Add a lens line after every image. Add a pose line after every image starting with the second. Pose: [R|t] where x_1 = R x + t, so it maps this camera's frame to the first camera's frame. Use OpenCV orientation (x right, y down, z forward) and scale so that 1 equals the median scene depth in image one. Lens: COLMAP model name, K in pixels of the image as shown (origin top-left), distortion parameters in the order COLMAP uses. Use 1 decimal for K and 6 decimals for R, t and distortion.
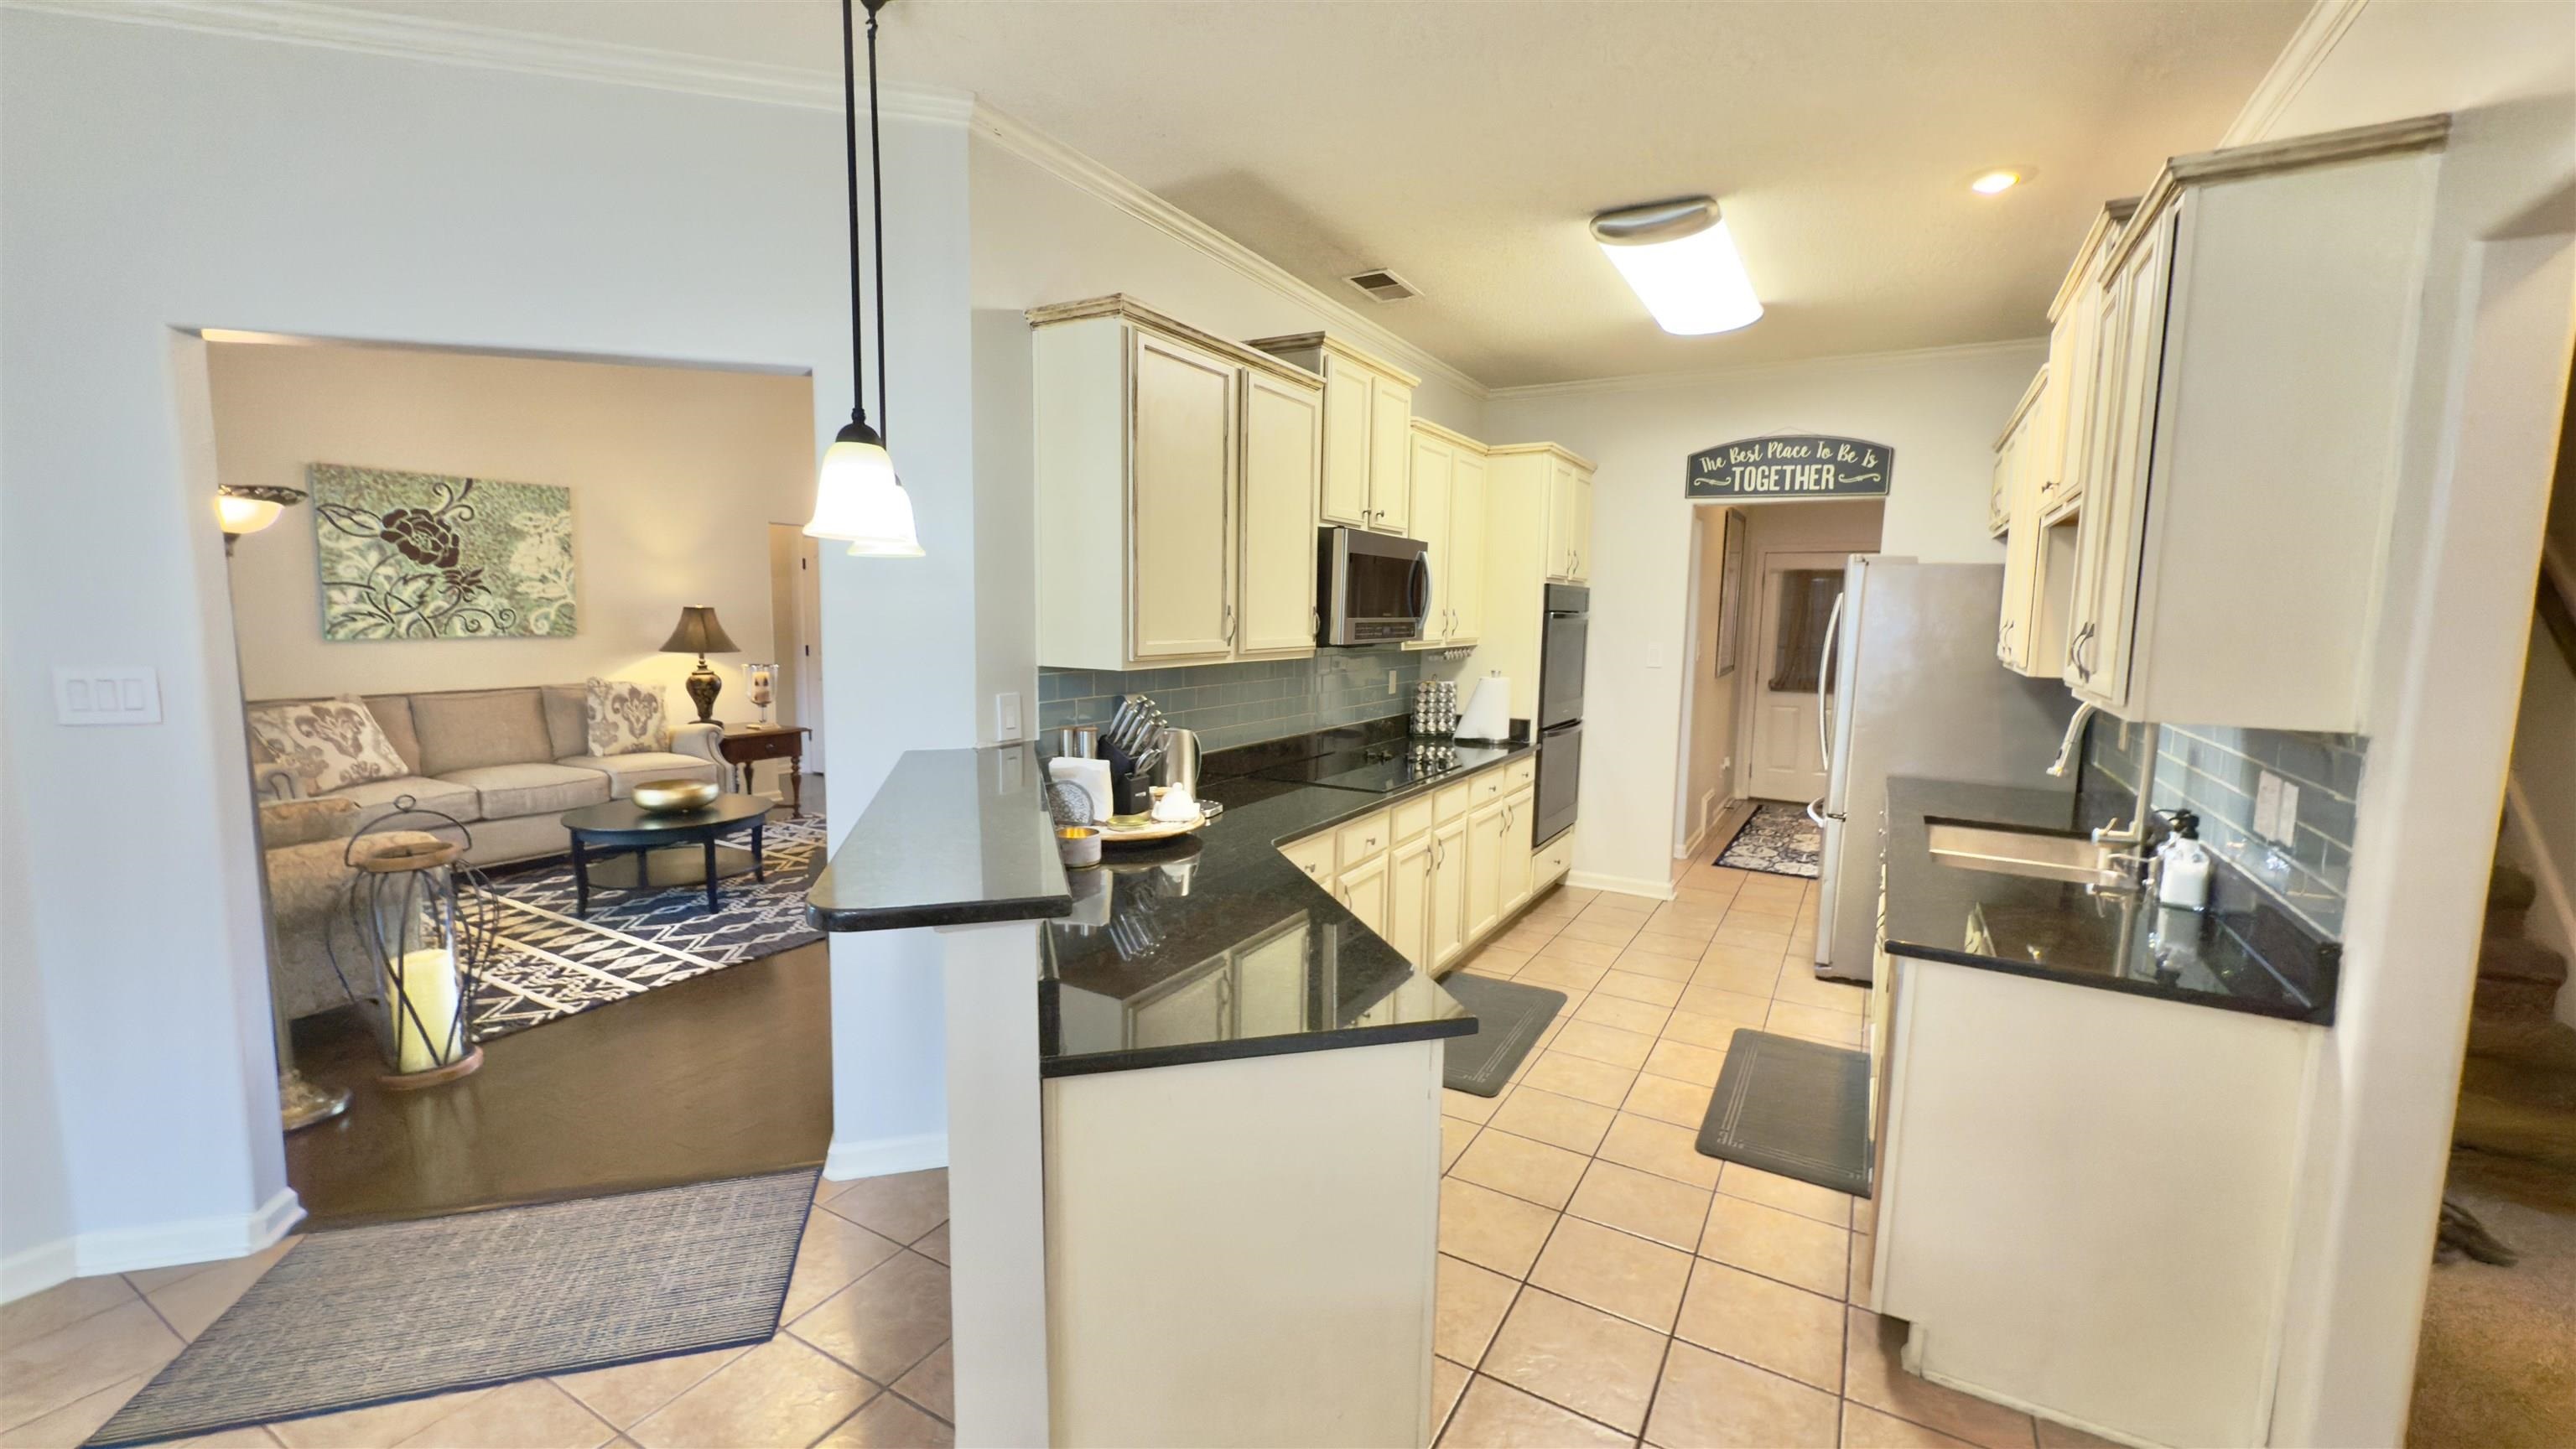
lens RADIAL K [[1035.9, 0, 1277.0], [0, 1035.9, 725.5], [0, 0, 1]] dist [-0.000546, 0.000459]
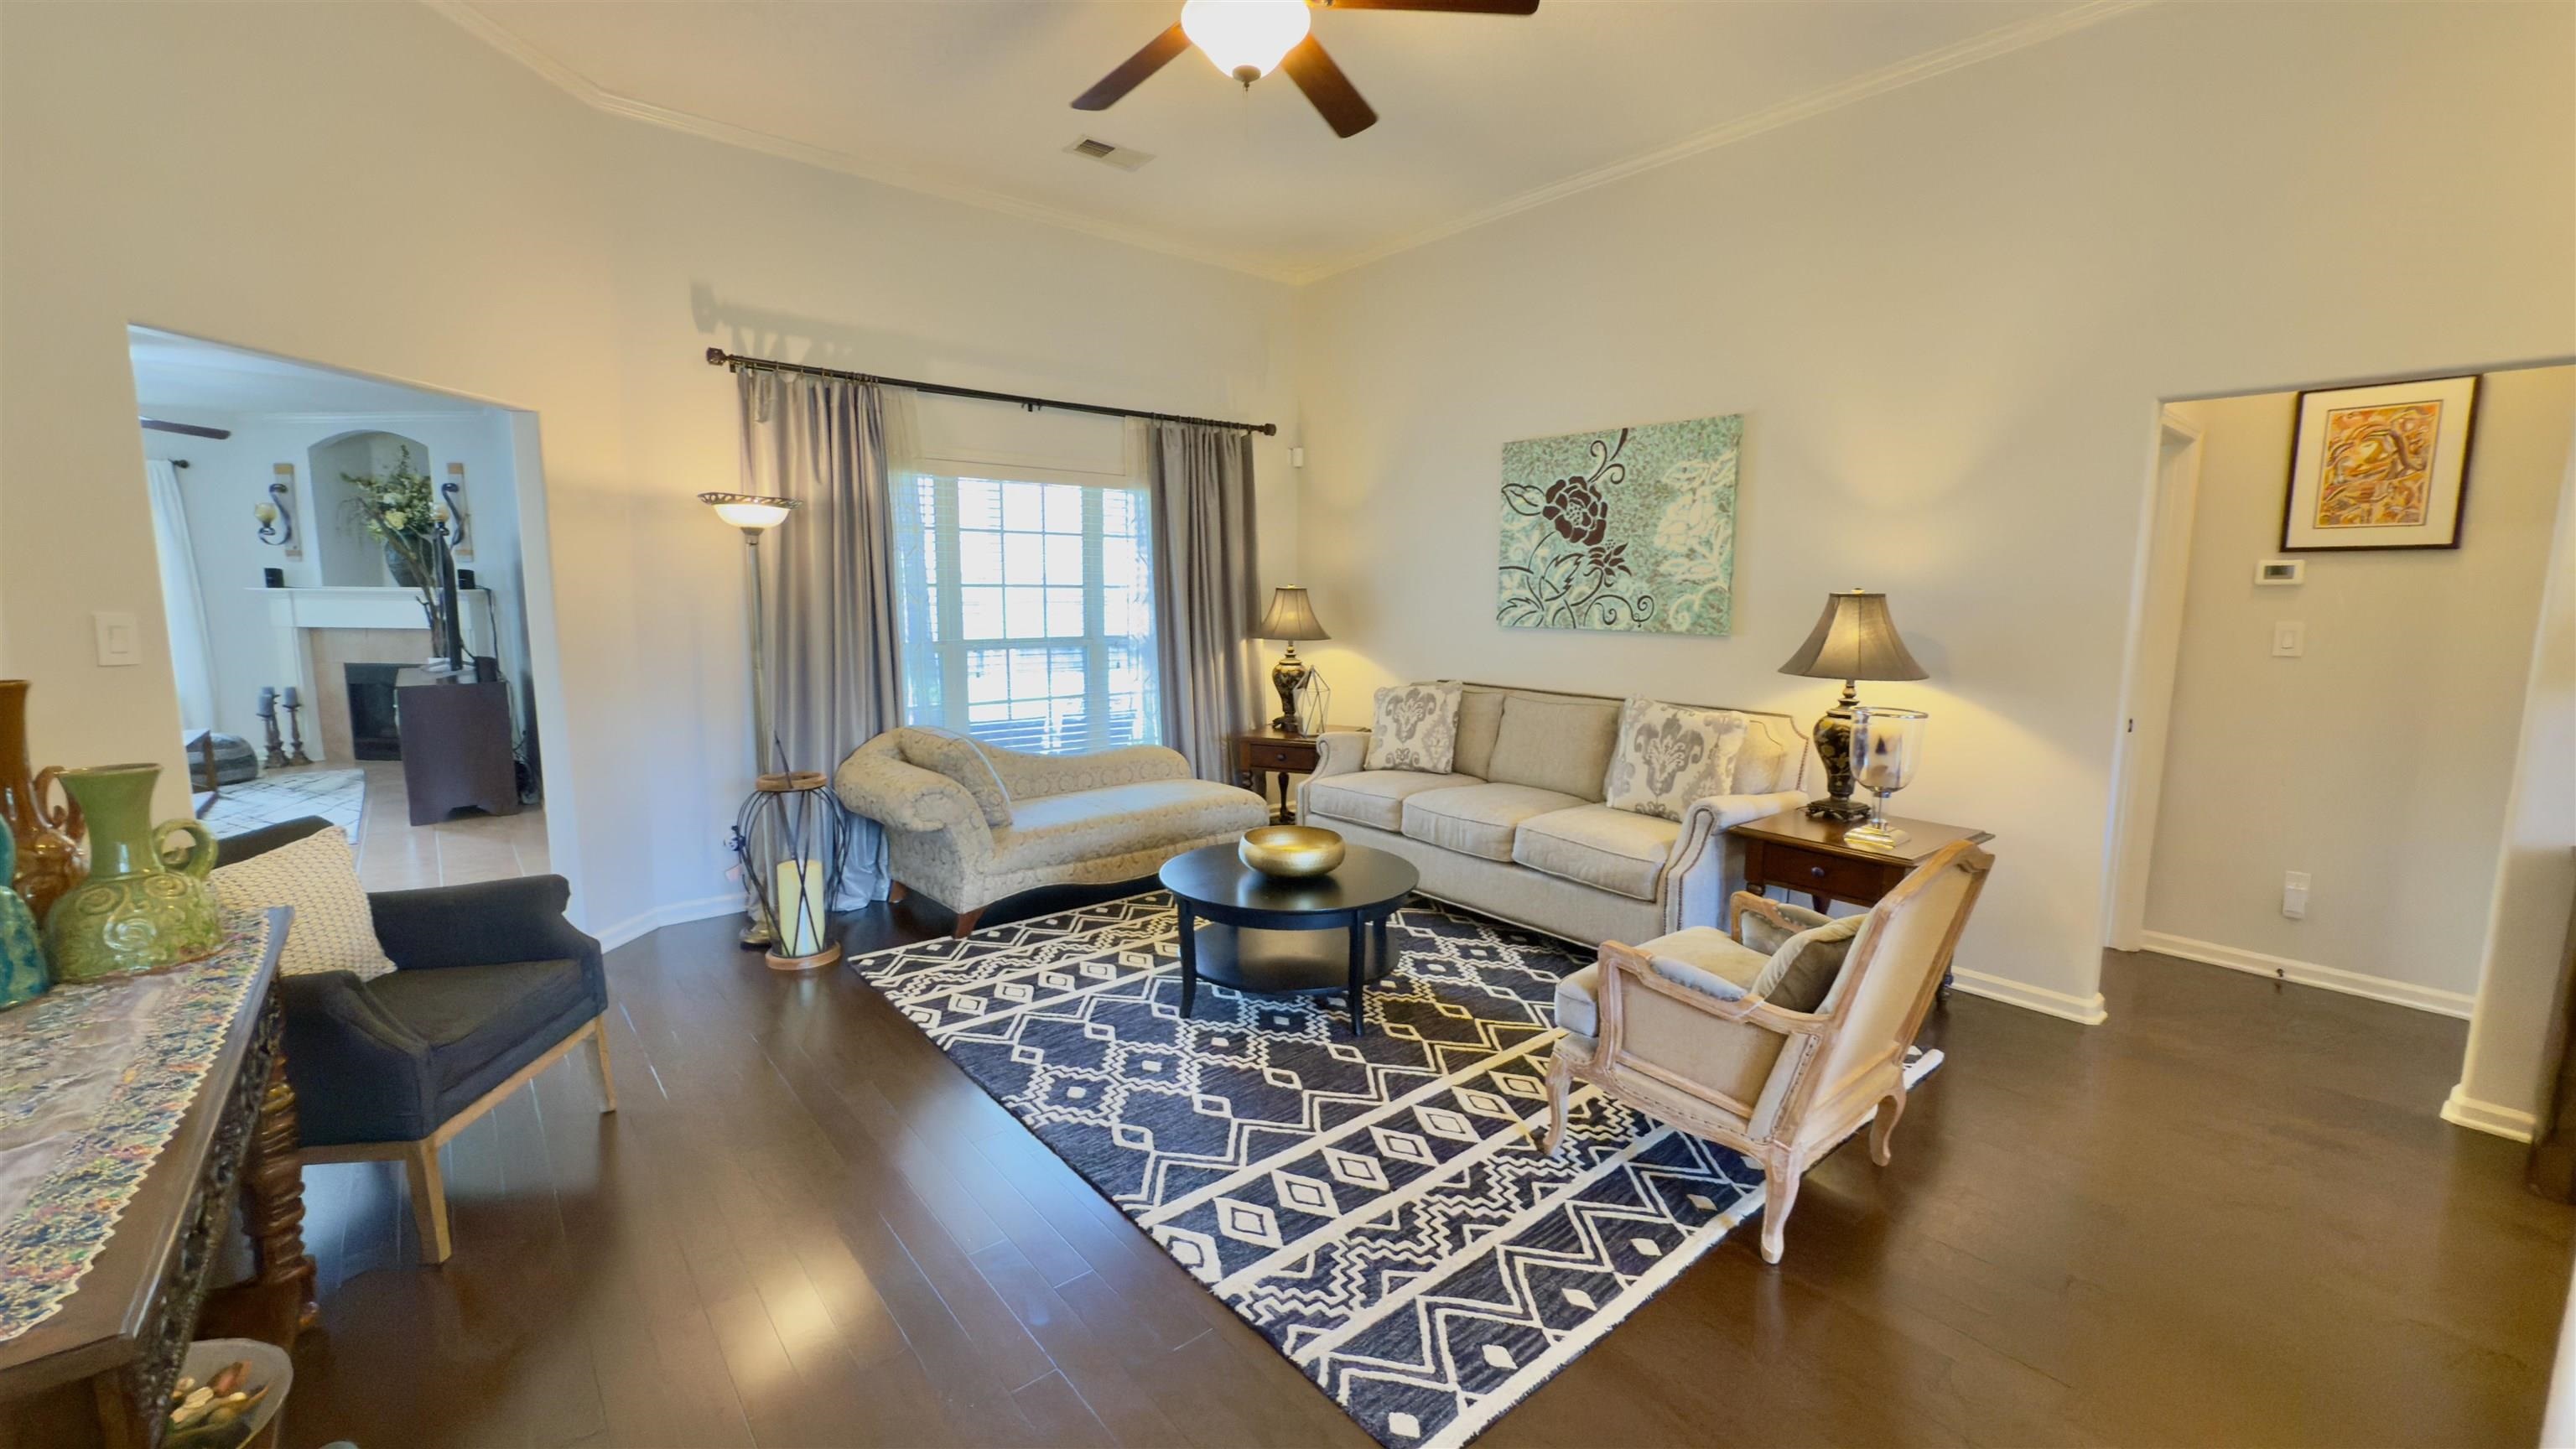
lens RADIAL K [[1035.9, 0, 1292.4], [0, 1035.9, 730.7], [0, 0, 1]] dist [-0.000546, 0.000459]
pose [[-0.339582, 0.125682, -0.932142, 0.067599], [-0.112350, 0.978517, 0.172864, -0.124149], [0.933842, 0.163428, -0.318167, 1.072274]]
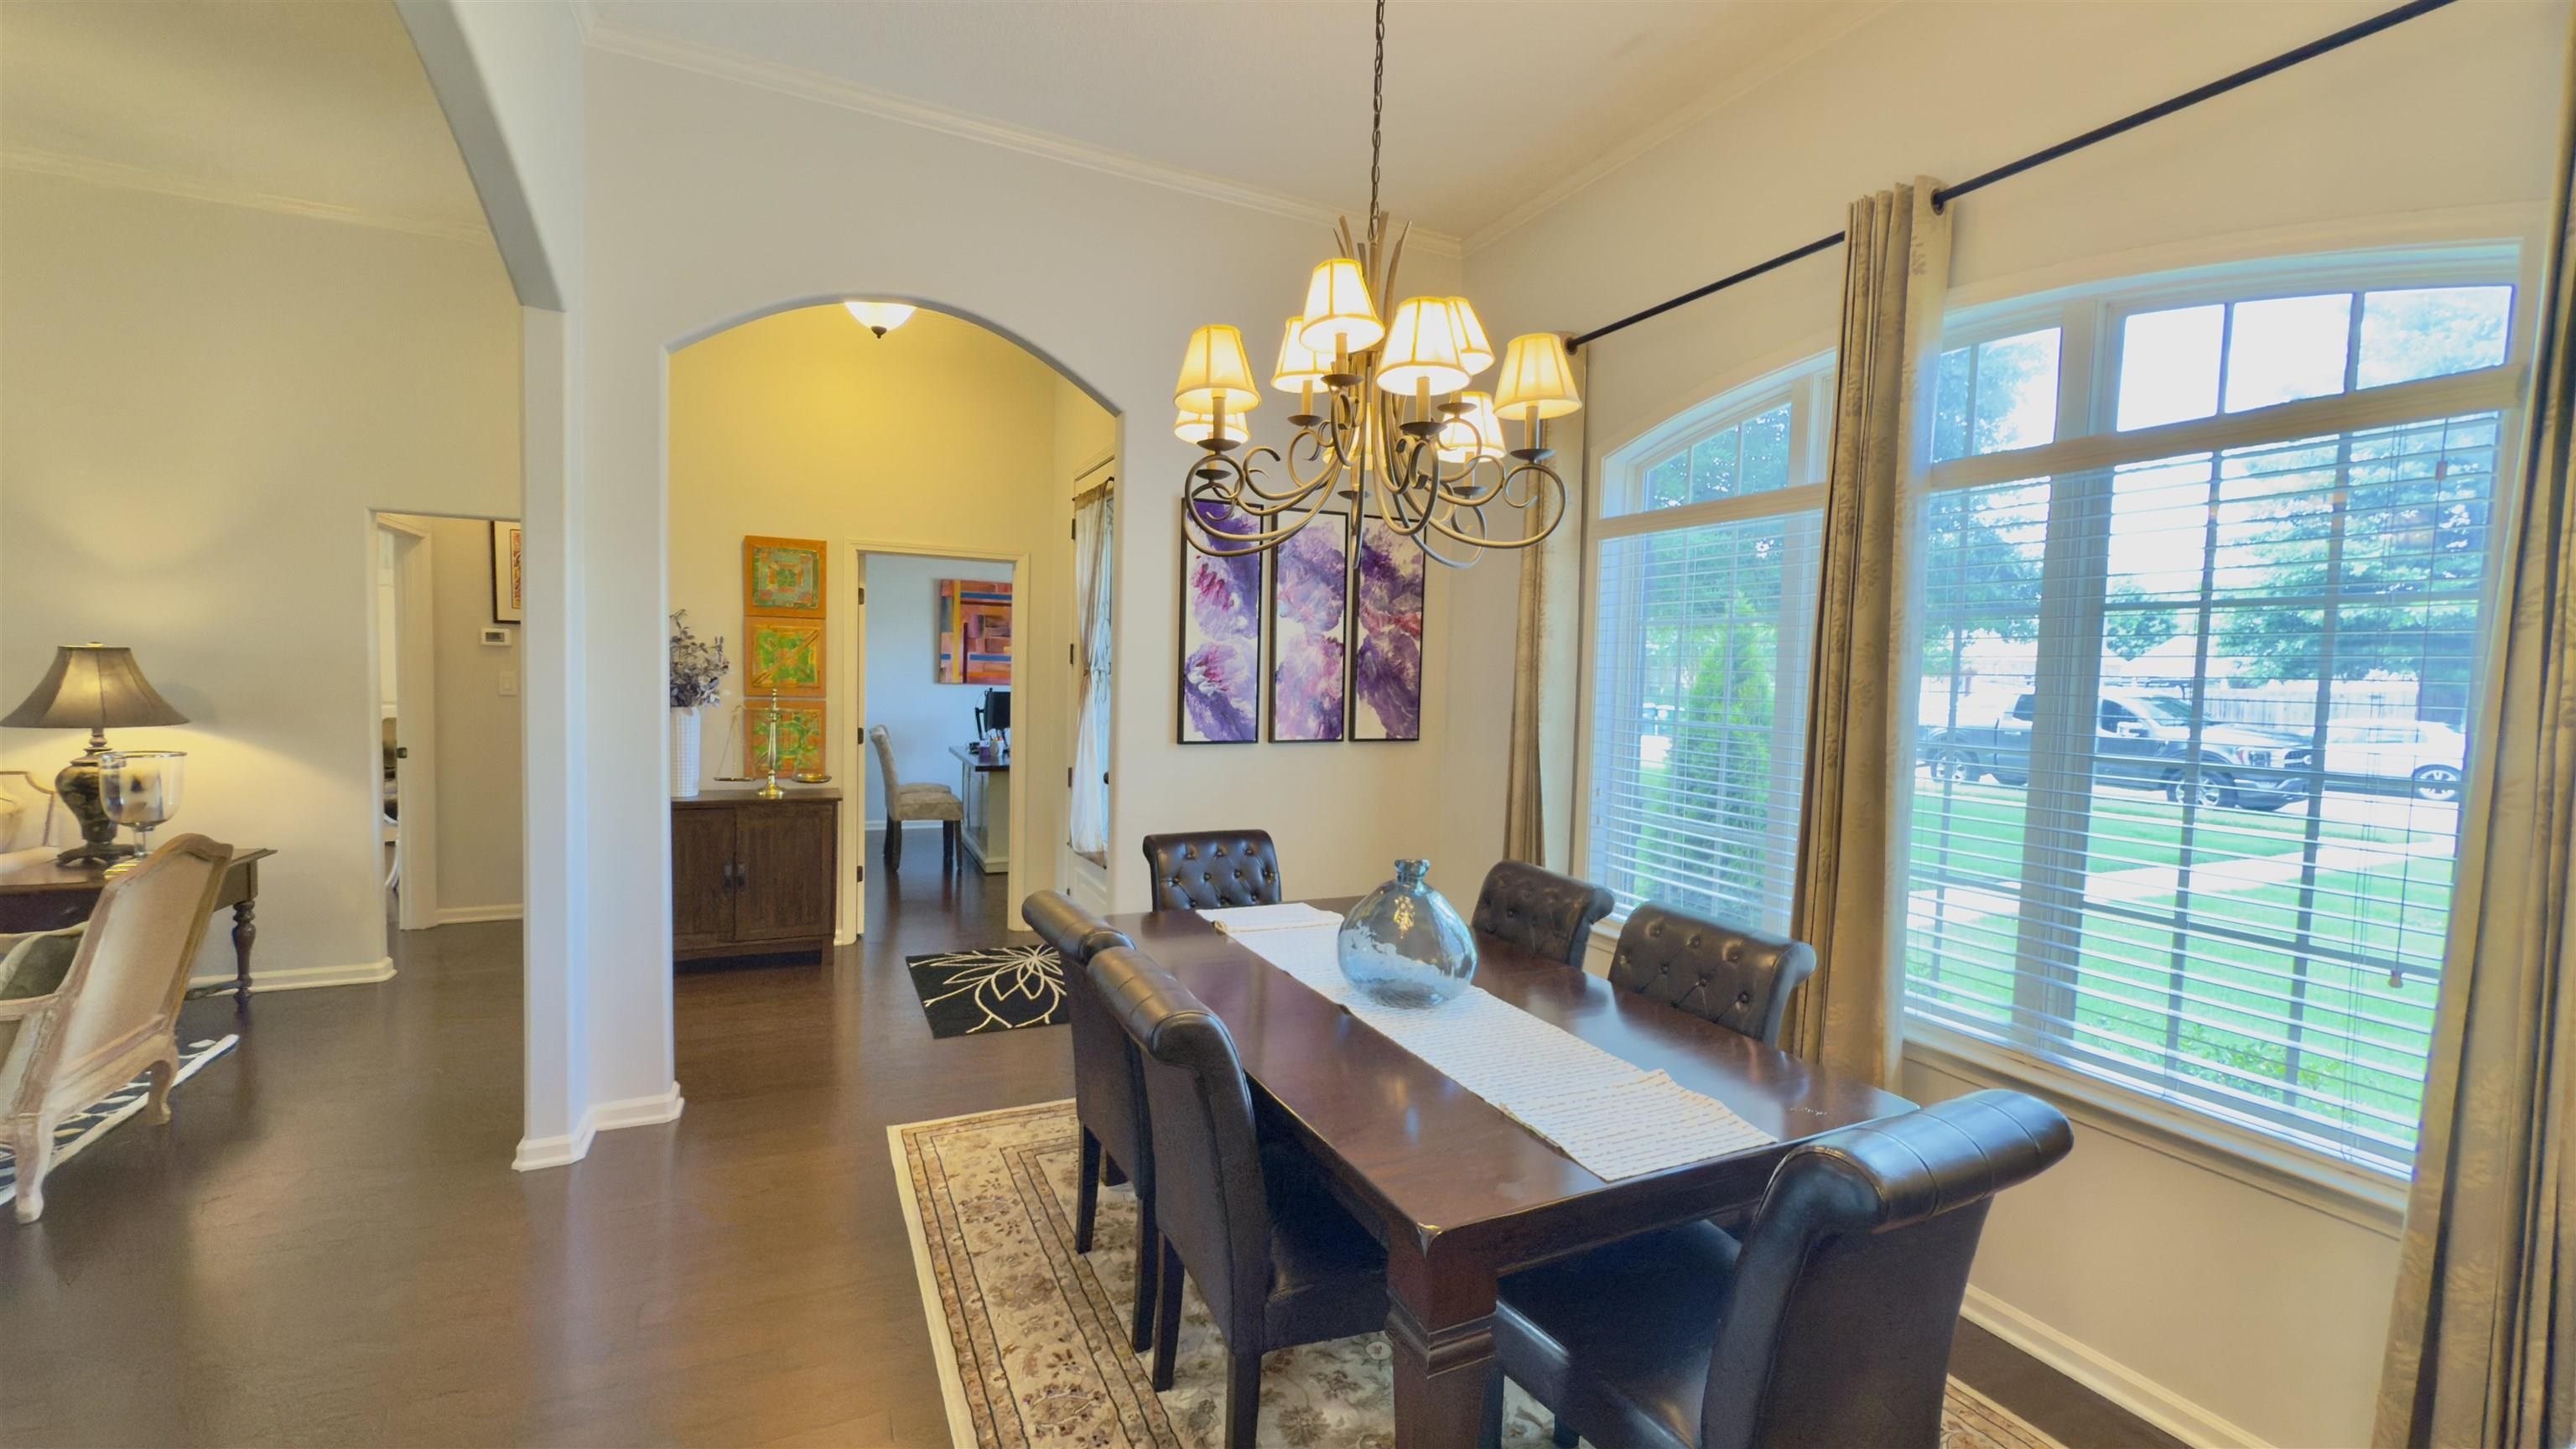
lens RADIAL K [[1035.9, 0, 1287.8], [0, 1035.9, 712.1], [0, 0, 1]] dist [-0.000546, 0.000459]
pose [[0.823222, 0.047654, -0.565717, 0.370043], [-0.089984, 0.994827, -0.047142, -0.131734], [0.560544, 0.089713, 0.823251, 1.063912]]
